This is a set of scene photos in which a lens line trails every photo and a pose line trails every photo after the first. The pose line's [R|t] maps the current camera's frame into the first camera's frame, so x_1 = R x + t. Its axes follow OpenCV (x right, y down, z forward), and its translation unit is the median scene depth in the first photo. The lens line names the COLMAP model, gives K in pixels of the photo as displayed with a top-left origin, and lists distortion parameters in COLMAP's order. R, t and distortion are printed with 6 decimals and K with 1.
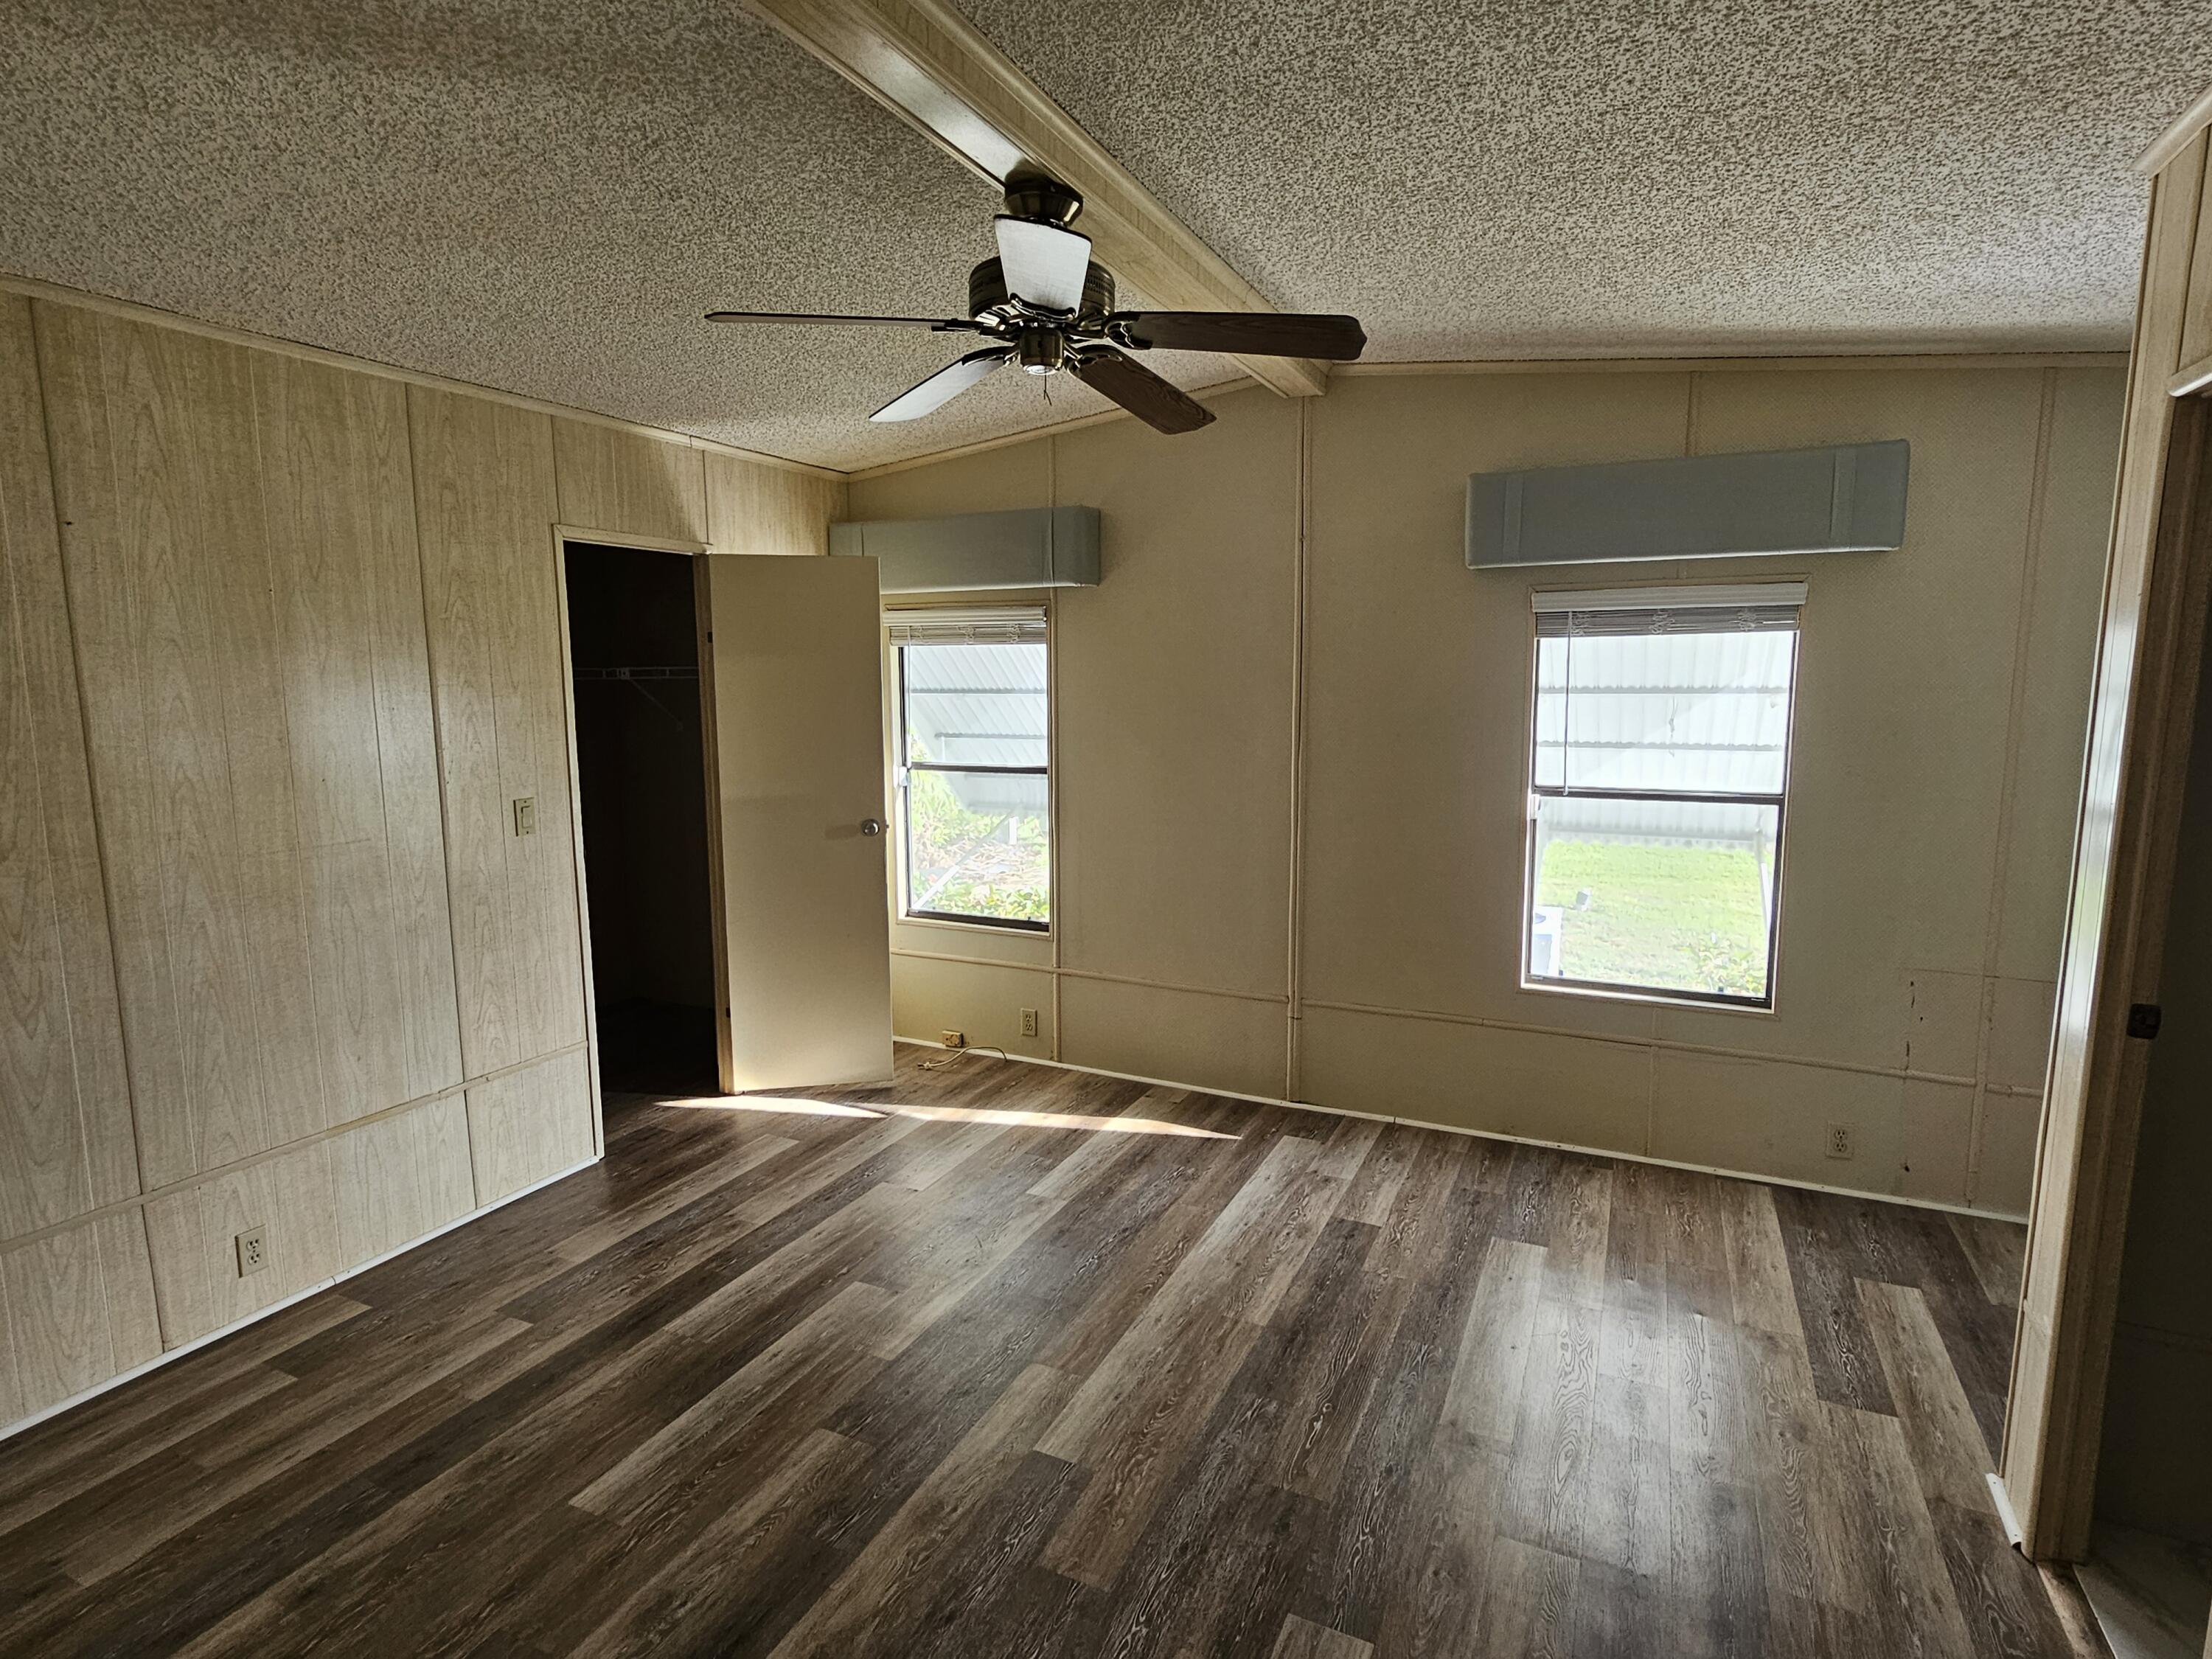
lens RADIAL K [[1140.7, 0, 1114.0], [0, 1140.7, 836.5], [0, 0, 1]] dist [-0.002545, 0.002472]
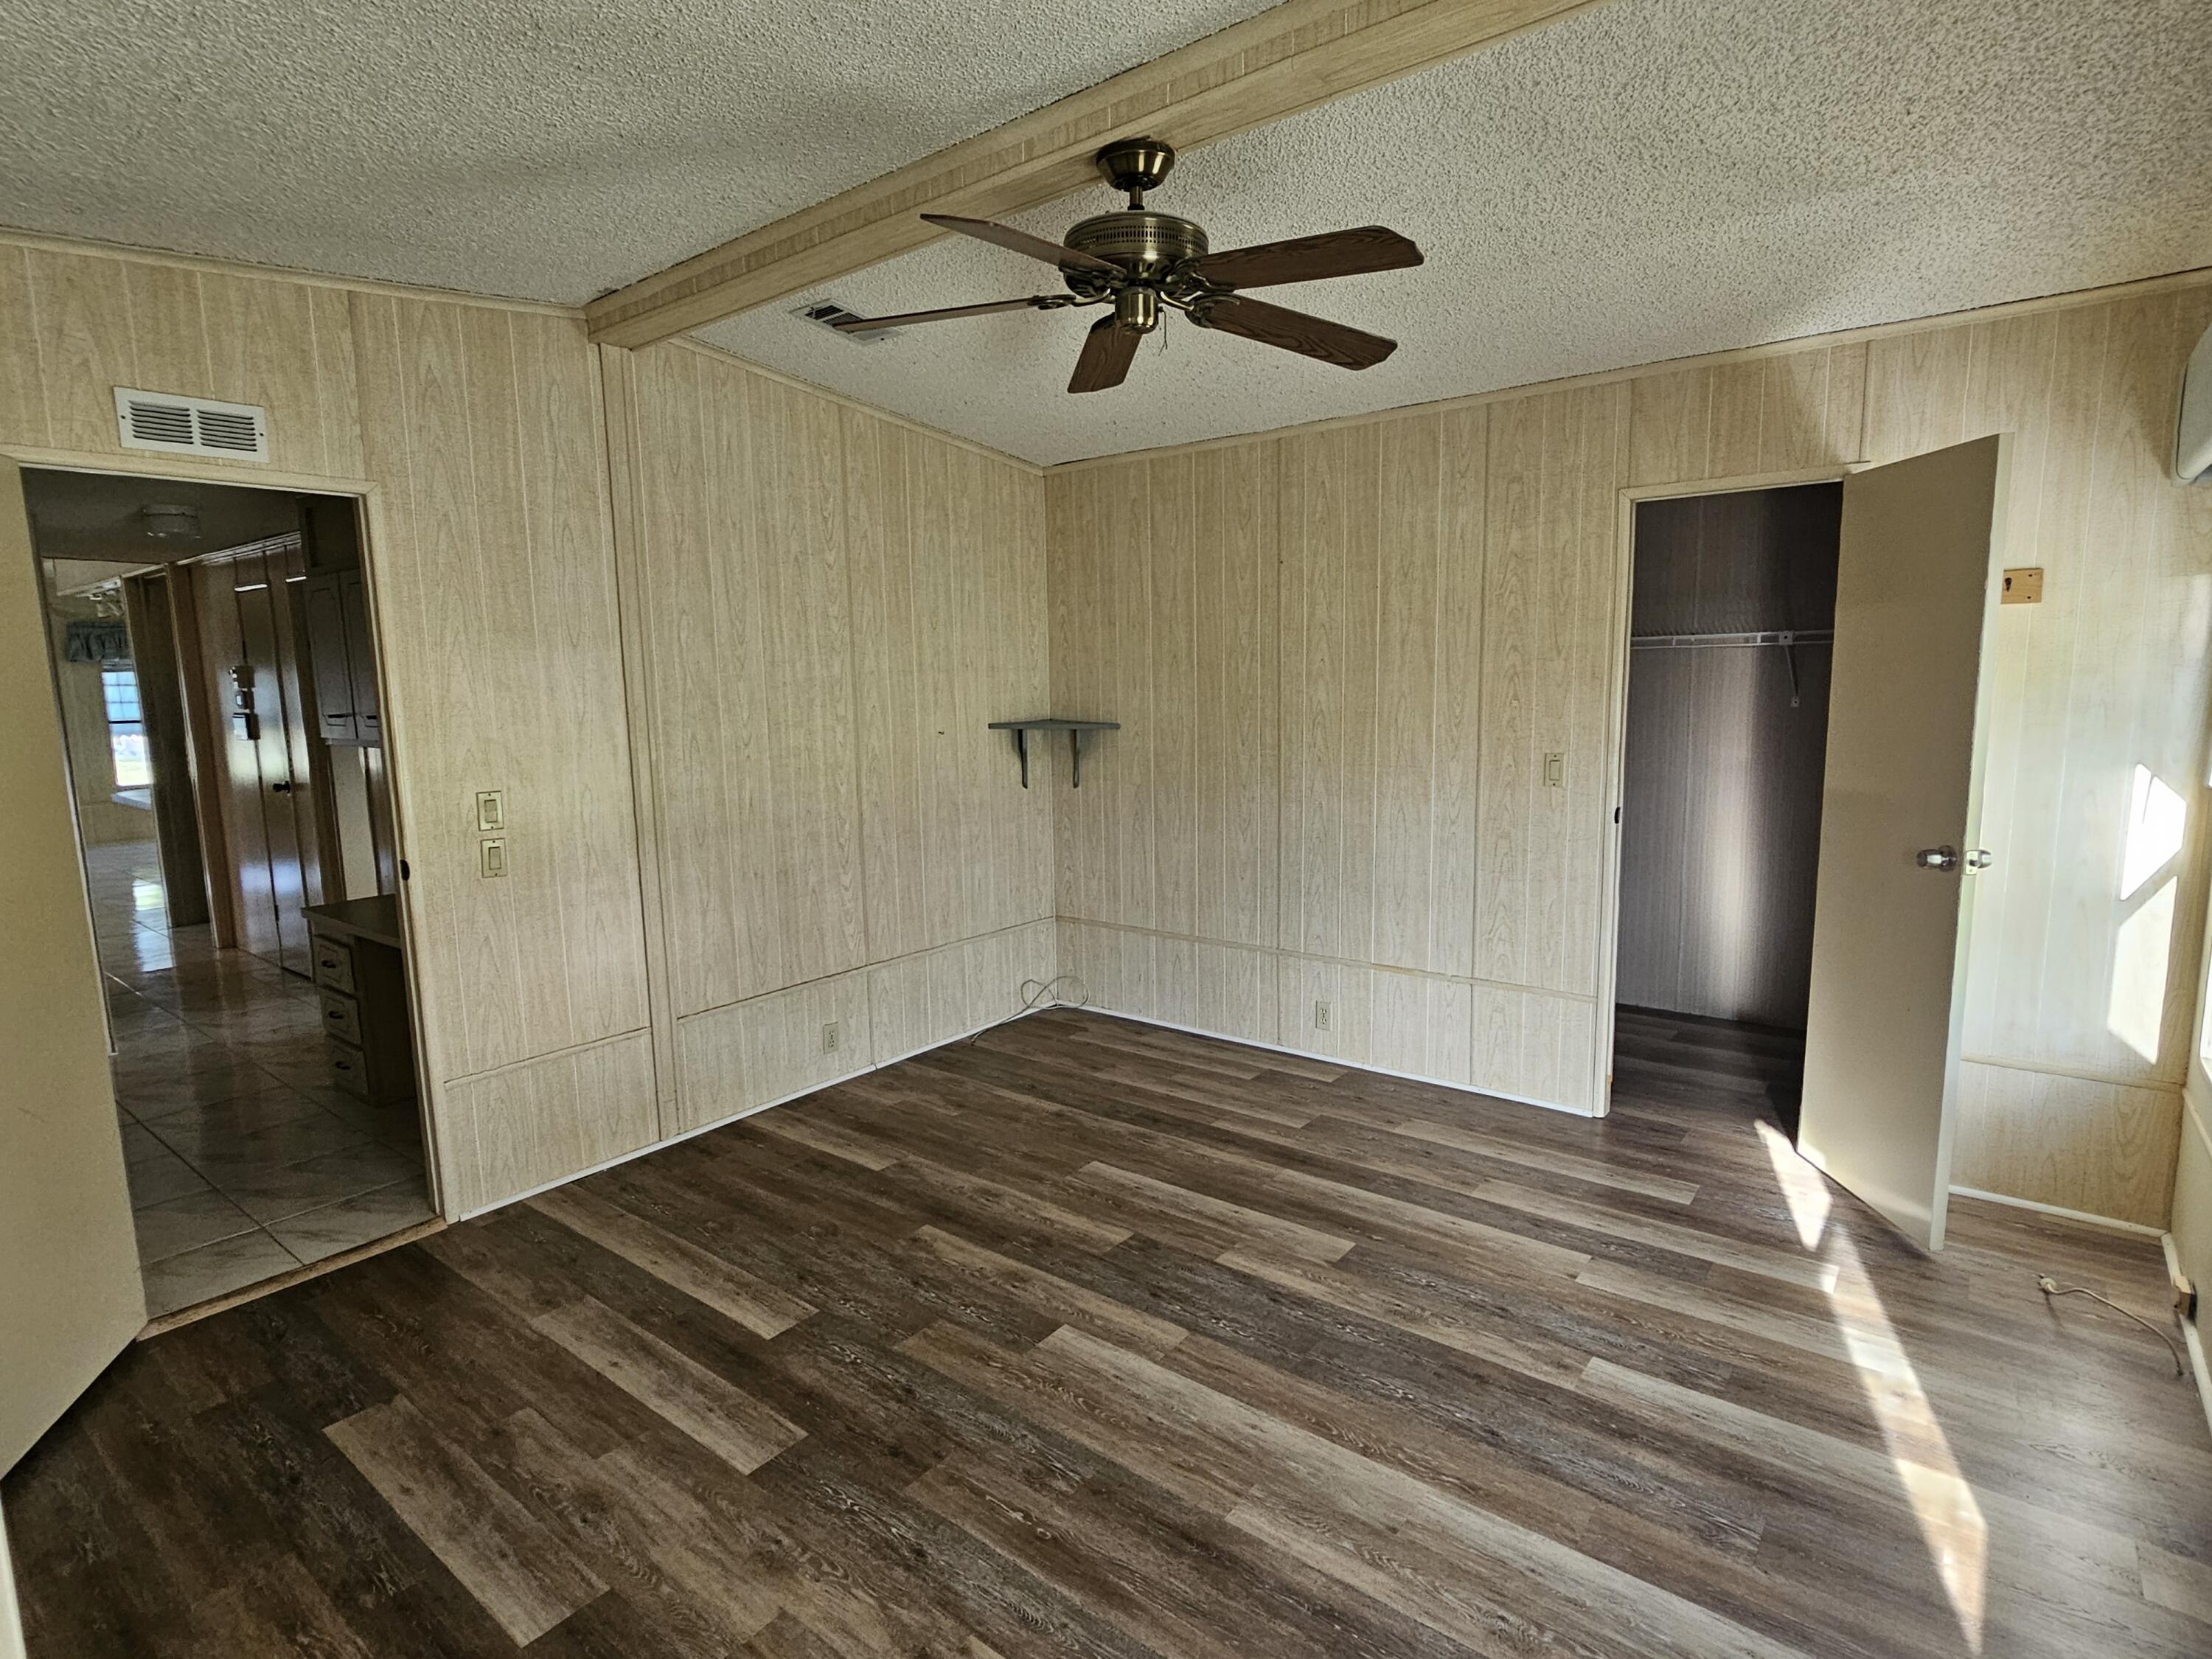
lens RADIAL K [[1140.7, 0, 1114.0], [0, 1140.7, 836.5], [0, 0, 1]] dist [-0.002545, 0.002472]
pose [[-0.228846, 0.143328, -0.962853, 0.789966], [-0.118052, 0.977715, 0.173598, -0.116177], [0.966278, 0.153394, -0.206826, 1.017592]]
